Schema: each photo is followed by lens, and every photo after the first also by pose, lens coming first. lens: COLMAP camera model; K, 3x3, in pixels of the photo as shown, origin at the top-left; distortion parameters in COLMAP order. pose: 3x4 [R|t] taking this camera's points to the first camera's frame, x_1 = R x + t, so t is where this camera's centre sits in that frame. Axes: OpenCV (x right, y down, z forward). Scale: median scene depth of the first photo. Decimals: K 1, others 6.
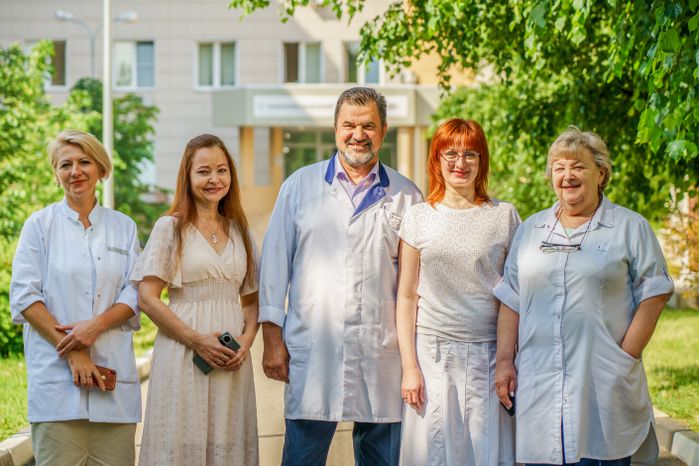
lens RADIAL K [[2624.7, 0, 349.5], [0, 2624.7, 233.0], [0, 0, 1]] dist [-0.456182, 0.222203]
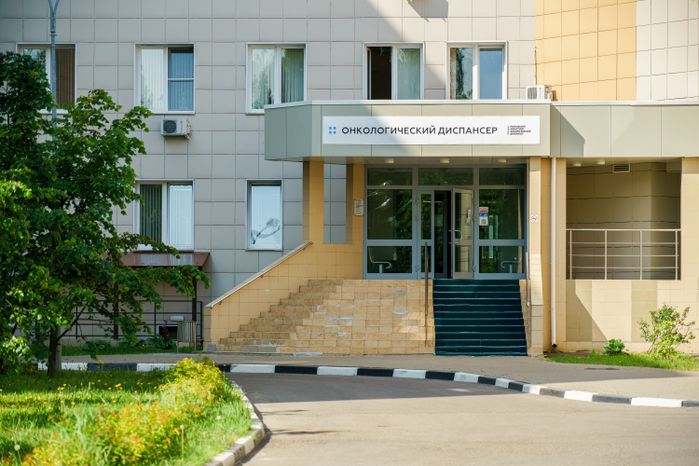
lens RADIAL K [[2624.7, 0, 349.5], [0, 2624.7, 233.0], [0, 0, 1]] dist [-0.456182, 0.222203]
pose [[0.998689, -0.001197, -0.051173, 0.006583], [-0.000377, 0.999527, -0.030739, 0.001032], [0.051185, 0.030718, 0.998217, 0.288664]]
